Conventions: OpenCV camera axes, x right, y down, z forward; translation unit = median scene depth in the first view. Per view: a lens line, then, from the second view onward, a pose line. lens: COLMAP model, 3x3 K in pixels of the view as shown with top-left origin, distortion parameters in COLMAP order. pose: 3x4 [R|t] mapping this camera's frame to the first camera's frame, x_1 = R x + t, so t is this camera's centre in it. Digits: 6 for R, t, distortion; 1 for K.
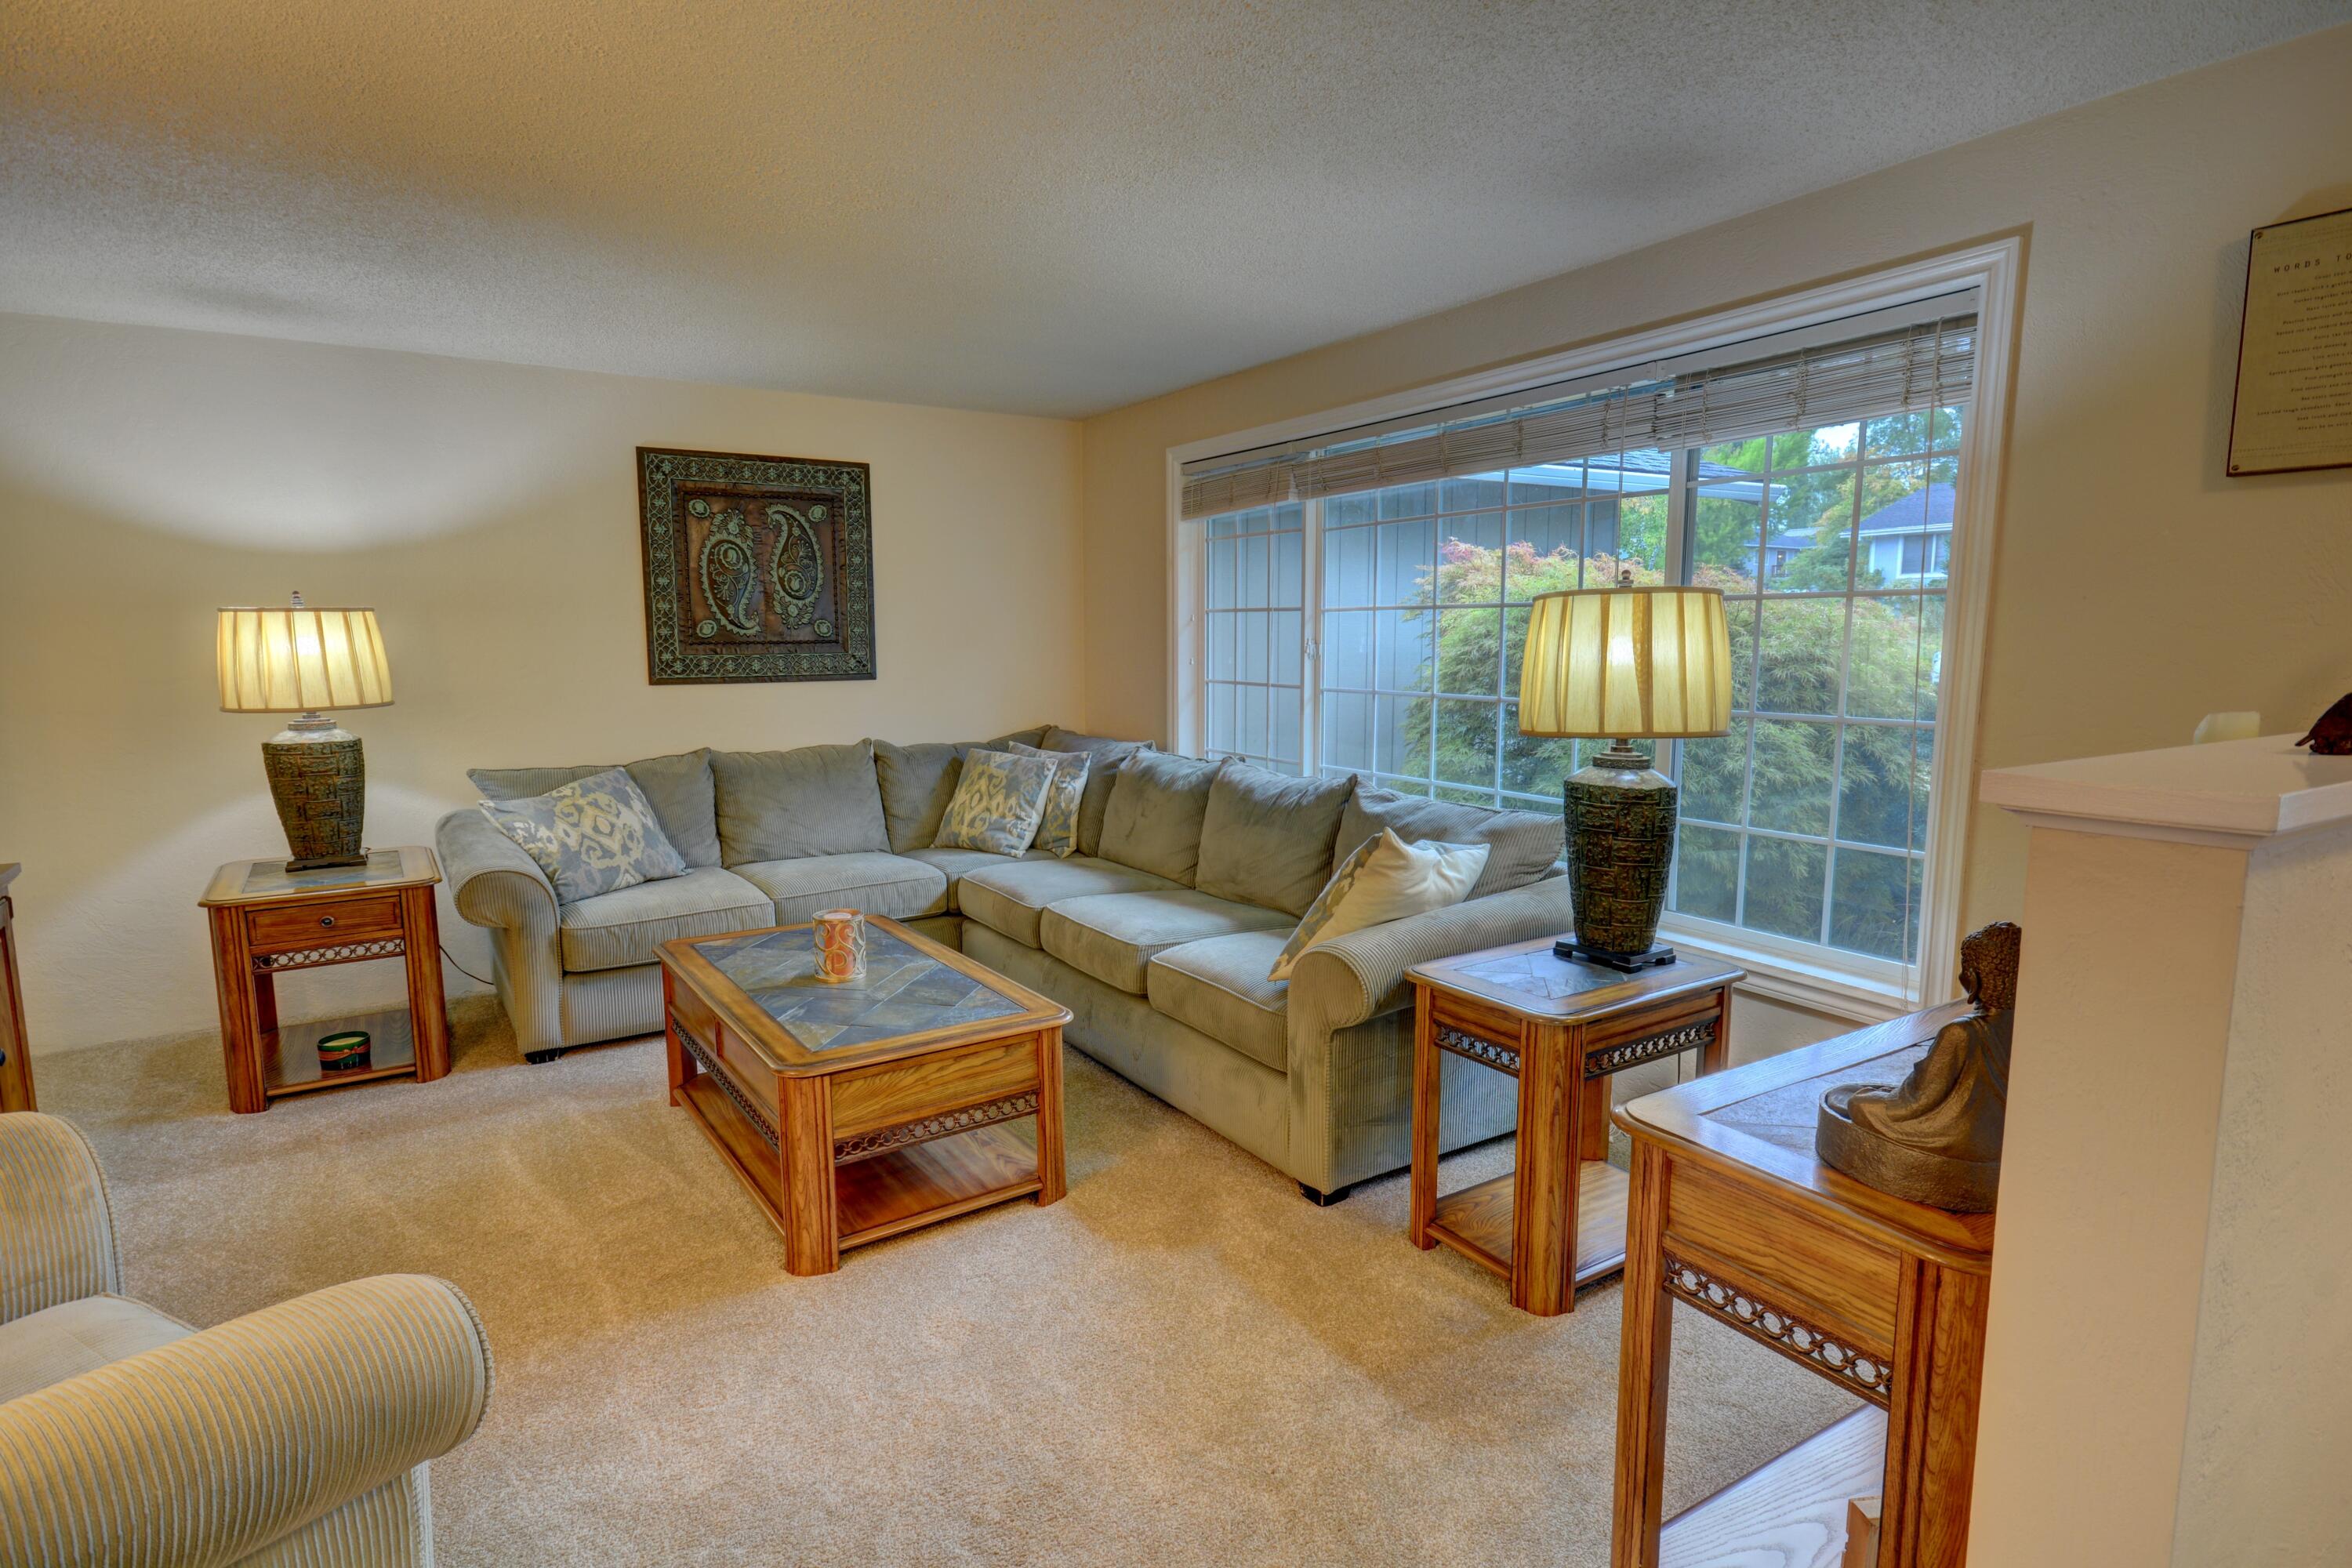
lens RADIAL K [[1196.3, 0, 1178.5], [0, 1196.3, 794.1], [0, 0, 1]] dist [0.013414, -0.004413]
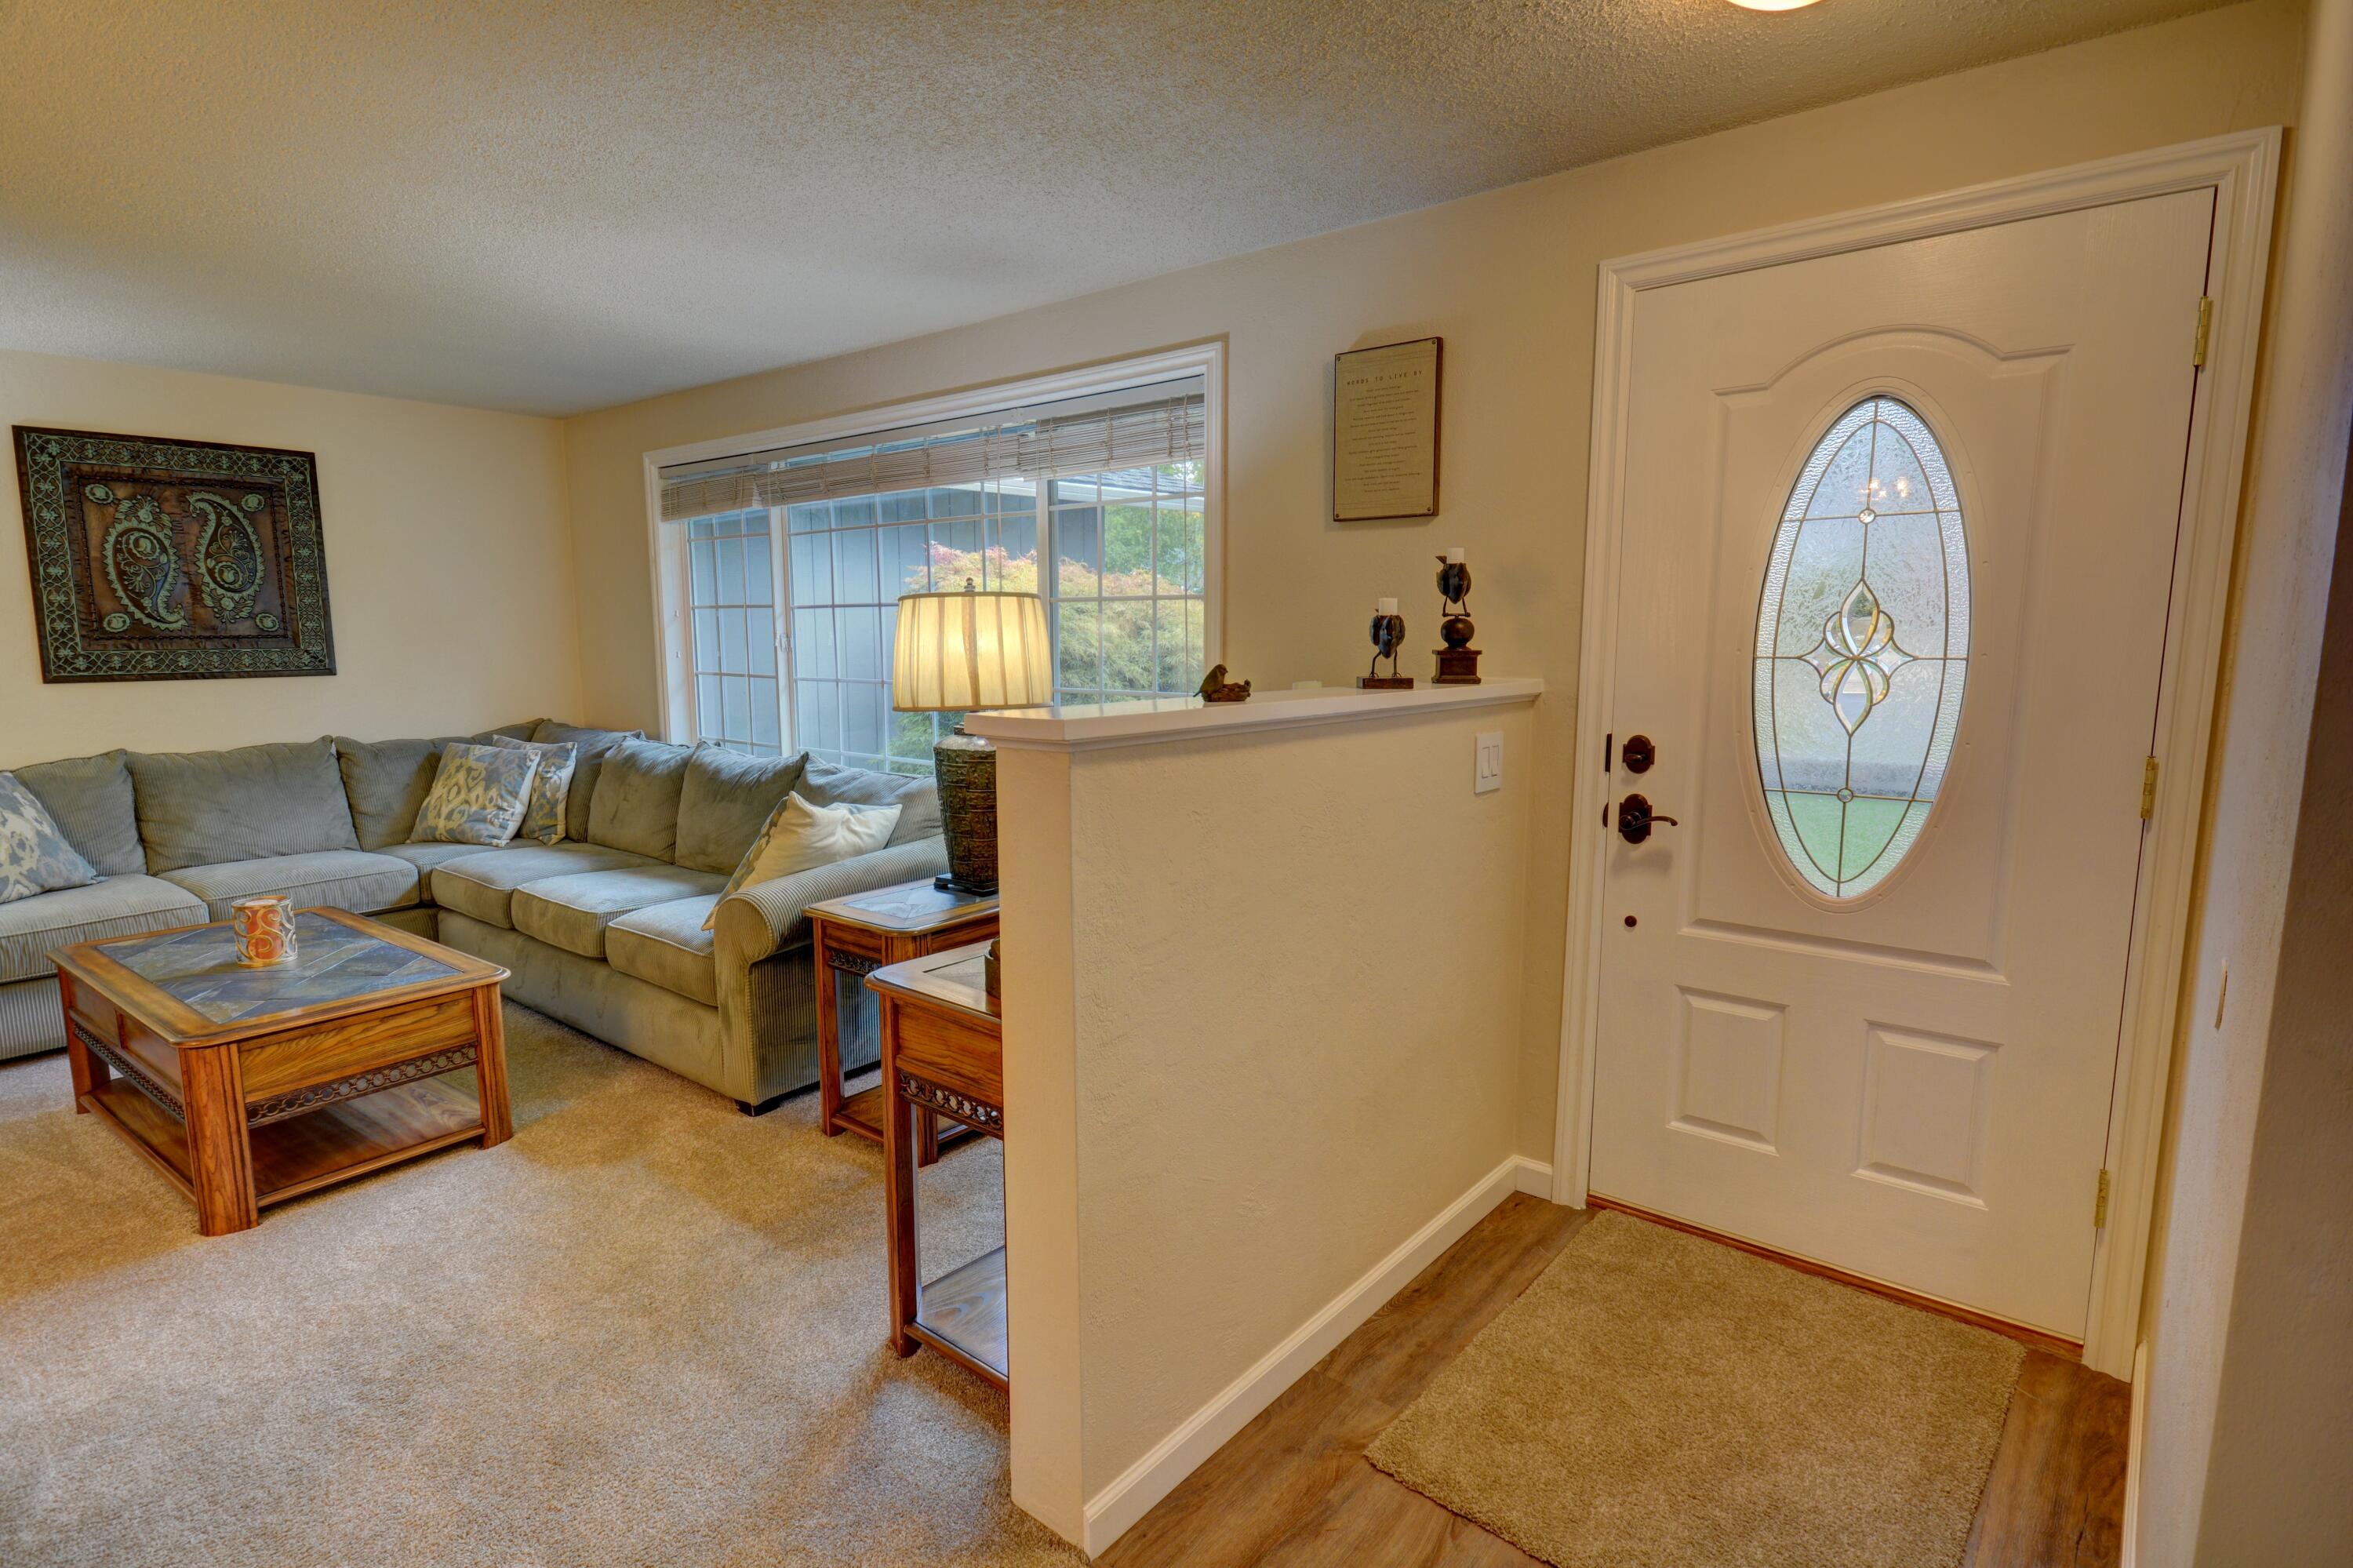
lens RADIAL K [[1196.9, 0, 1161.1], [0, 1196.9, 796.1], [0, 0, 1]] dist [0.013414, -0.004413]
pose [[0.953451, -0.043738, 0.298360, 0.132552], [0.041333, 0.999042, 0.014367, 0.023903], [-0.298703, -0.001366, 0.954345, -0.195243]]
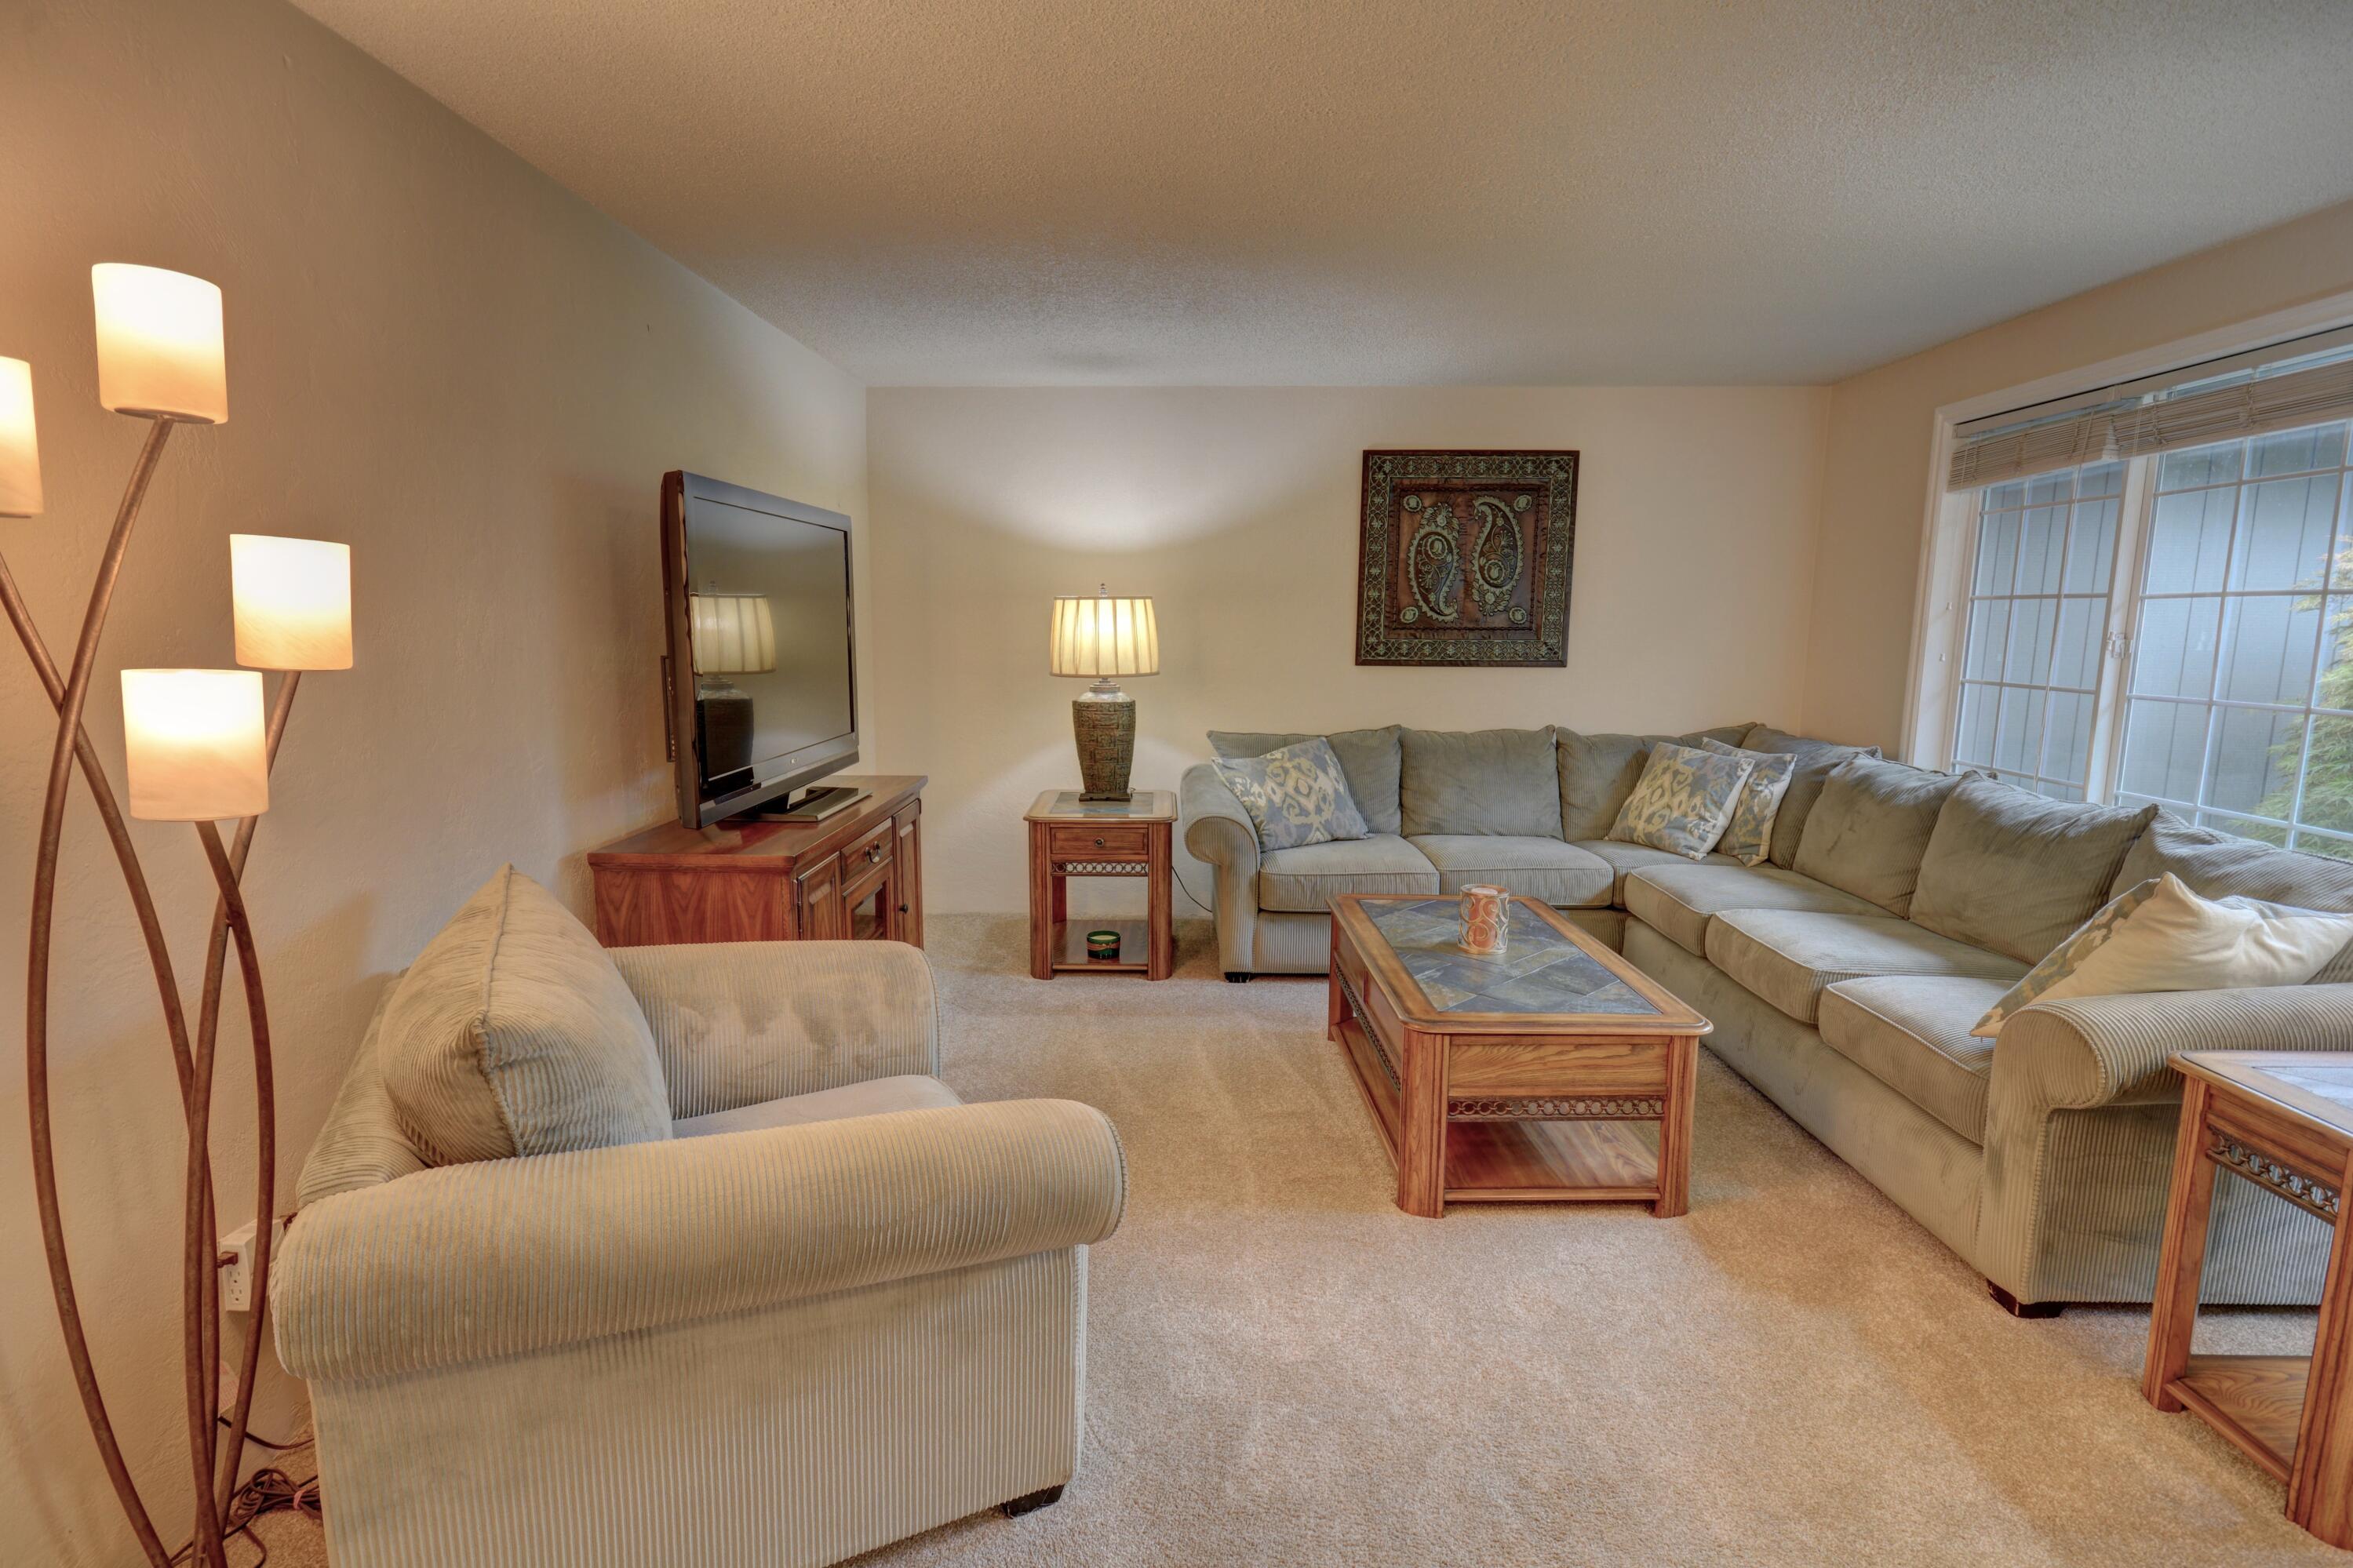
lens RADIAL K [[1196.7, 0, 1169.0], [0, 1196.7, 790.8], [0, 0, 1]] dist [0.013414, -0.004413]
pose [[0.828078, 0.088330, -0.553610, 0.052118], [-0.084598, 0.995890, 0.032357, 0.004101], [0.554193, 0.020040, 0.832147, -0.018886]]
